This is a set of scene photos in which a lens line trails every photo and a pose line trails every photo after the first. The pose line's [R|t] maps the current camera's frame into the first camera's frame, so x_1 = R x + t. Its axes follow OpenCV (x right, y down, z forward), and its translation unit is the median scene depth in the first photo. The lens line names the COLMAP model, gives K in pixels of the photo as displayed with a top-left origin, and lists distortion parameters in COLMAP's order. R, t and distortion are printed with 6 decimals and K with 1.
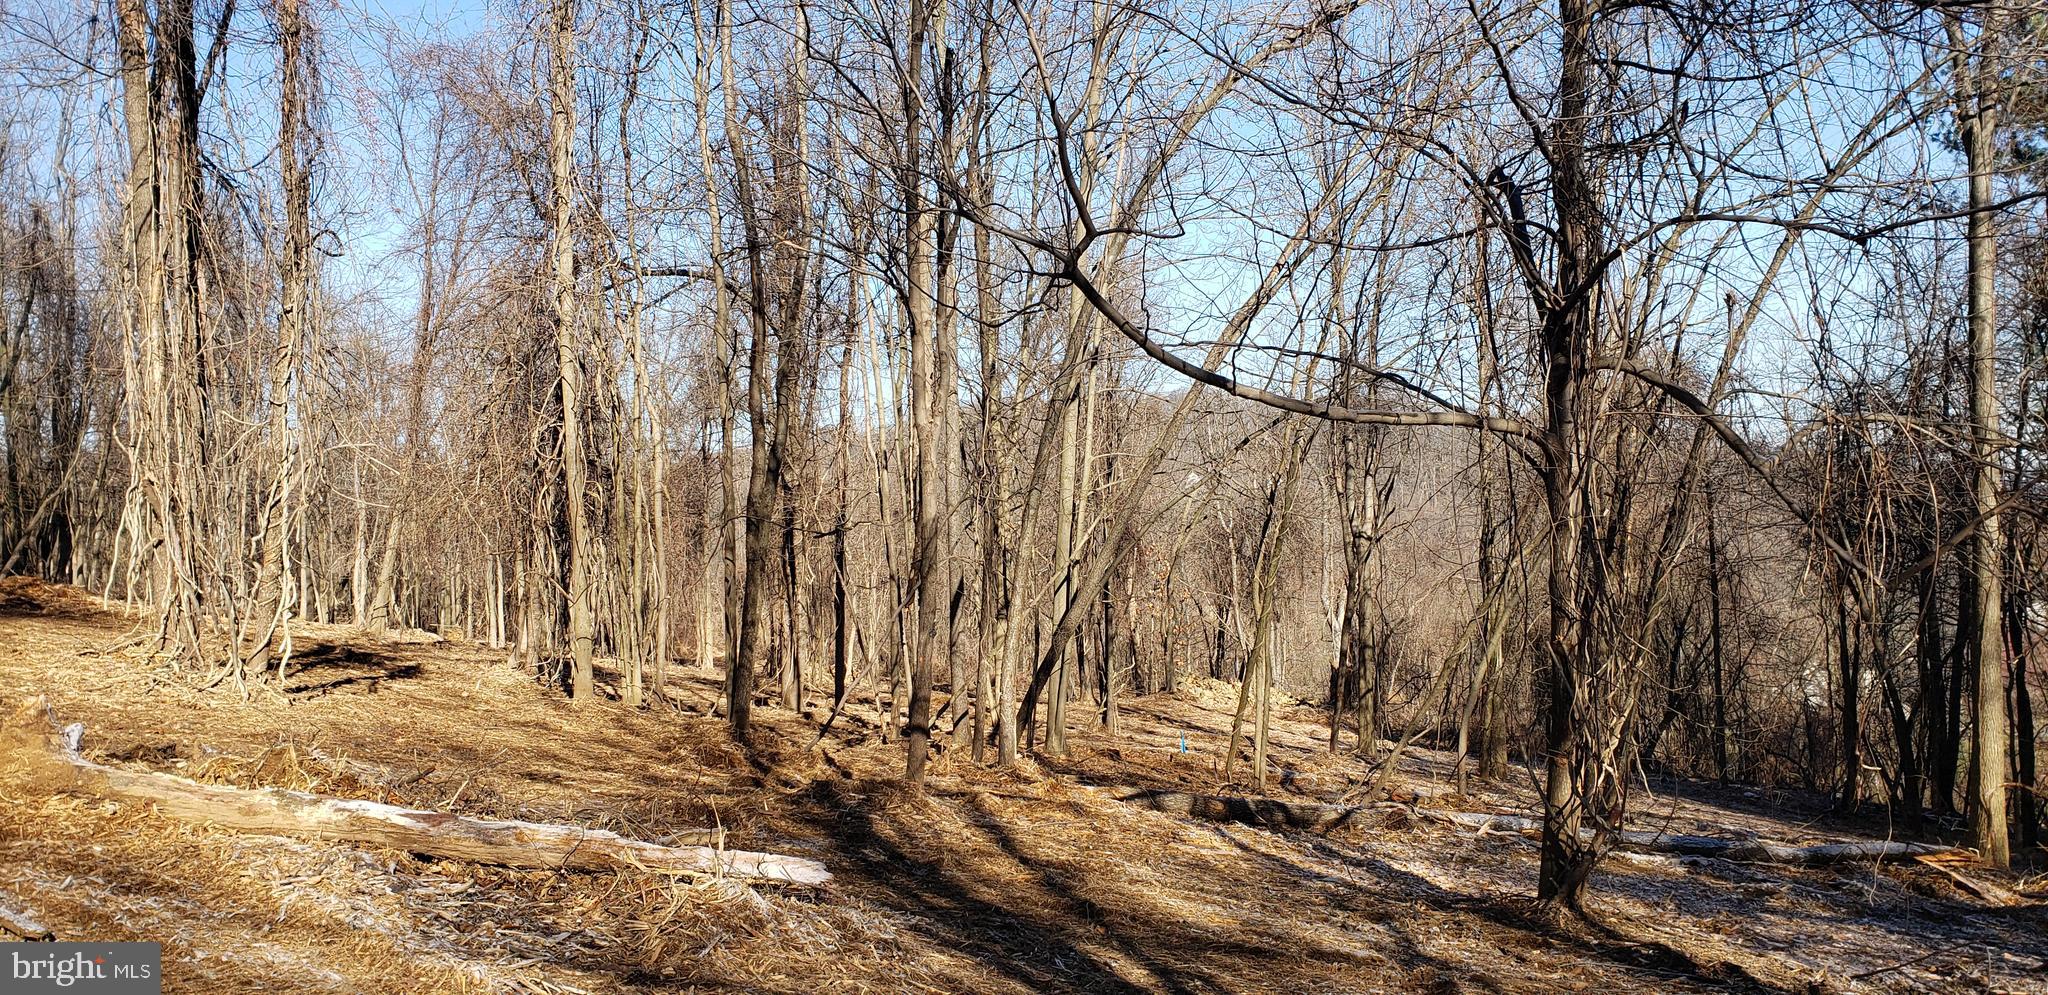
lens RADIAL K [[1525.8, 0, 1024.0], [0, 1525.8, 497.5], [0, 0, 1]] dist [0.040086, -0.041037]
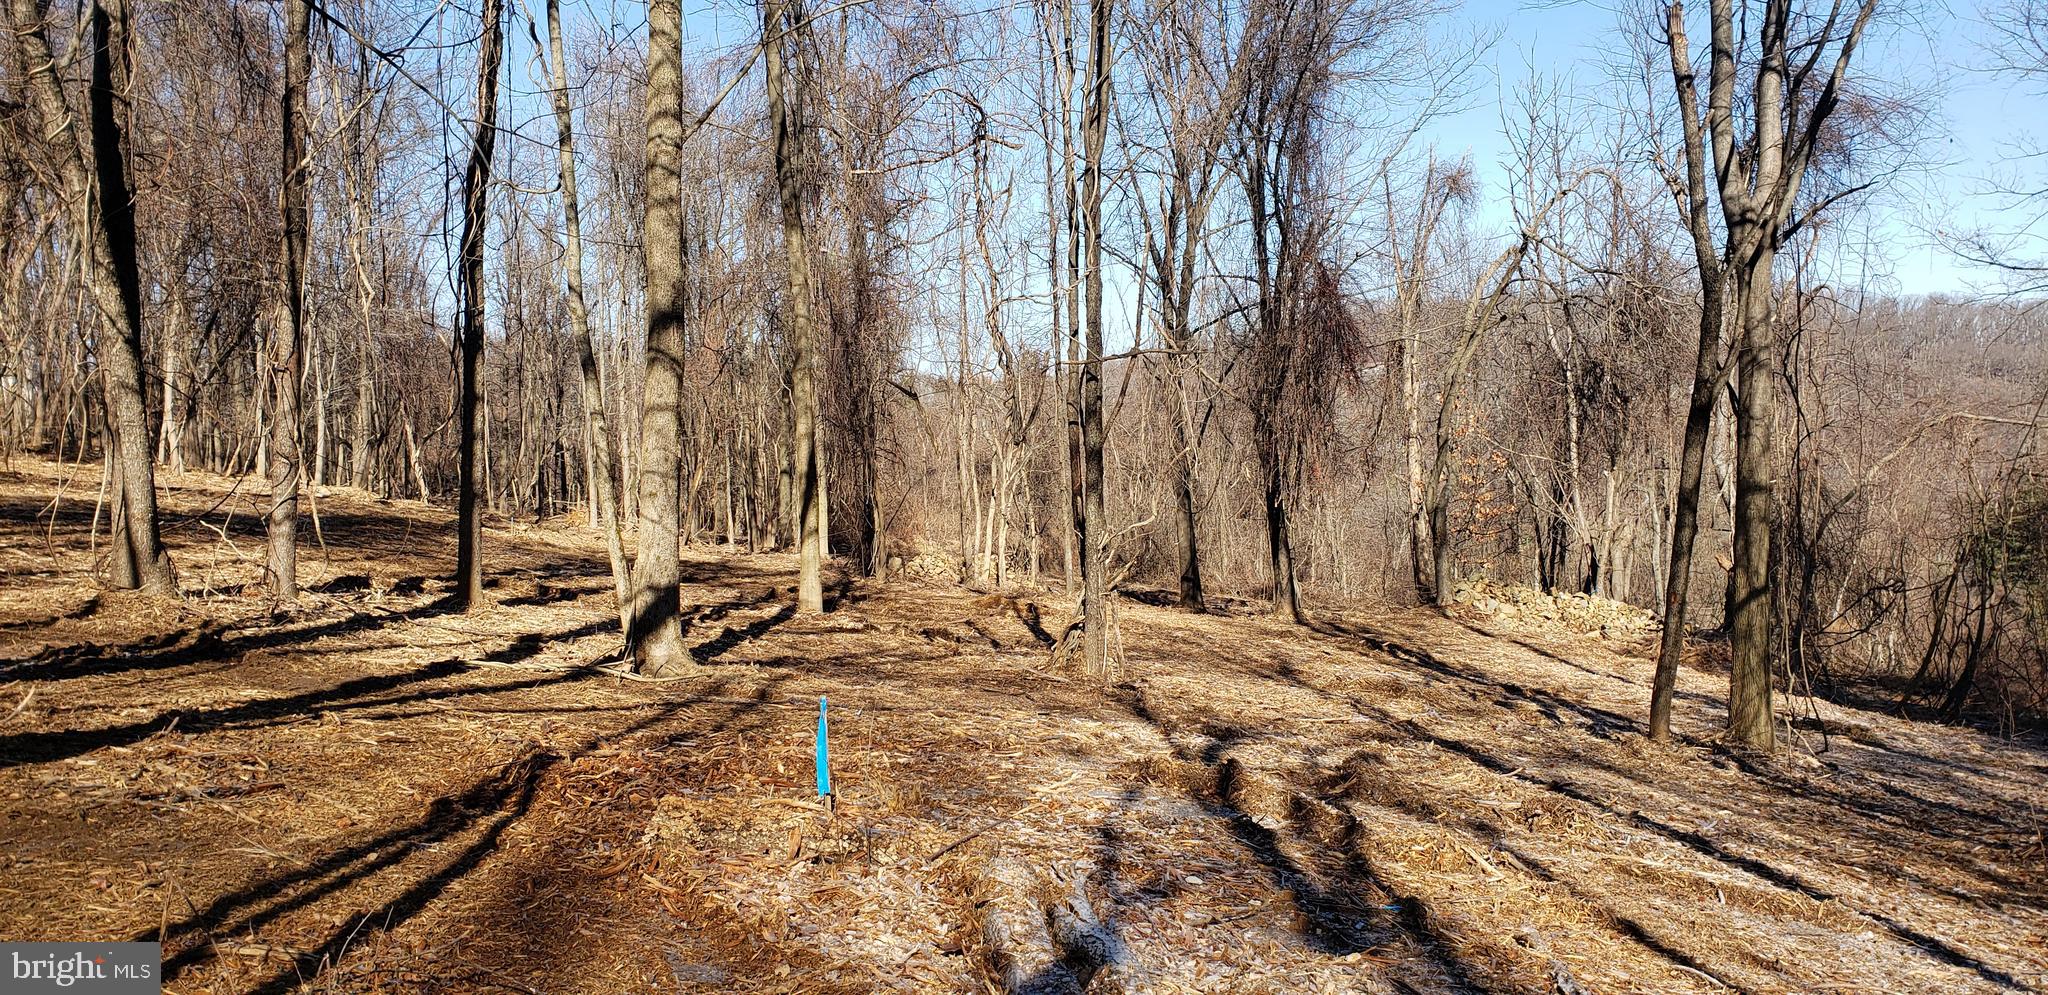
lens RADIAL K [[1539.2, 0, 1005.4], [0, 1539.2, 491.2], [0, 0, 1]] dist [0.043254, -0.073439]
pose [[0.966518, 0.000503, -0.256597, 0.084901], [0.011435, 0.998920, 0.045030, 0.049530], [0.256342, -0.046457, 0.965469, 0.342319]]
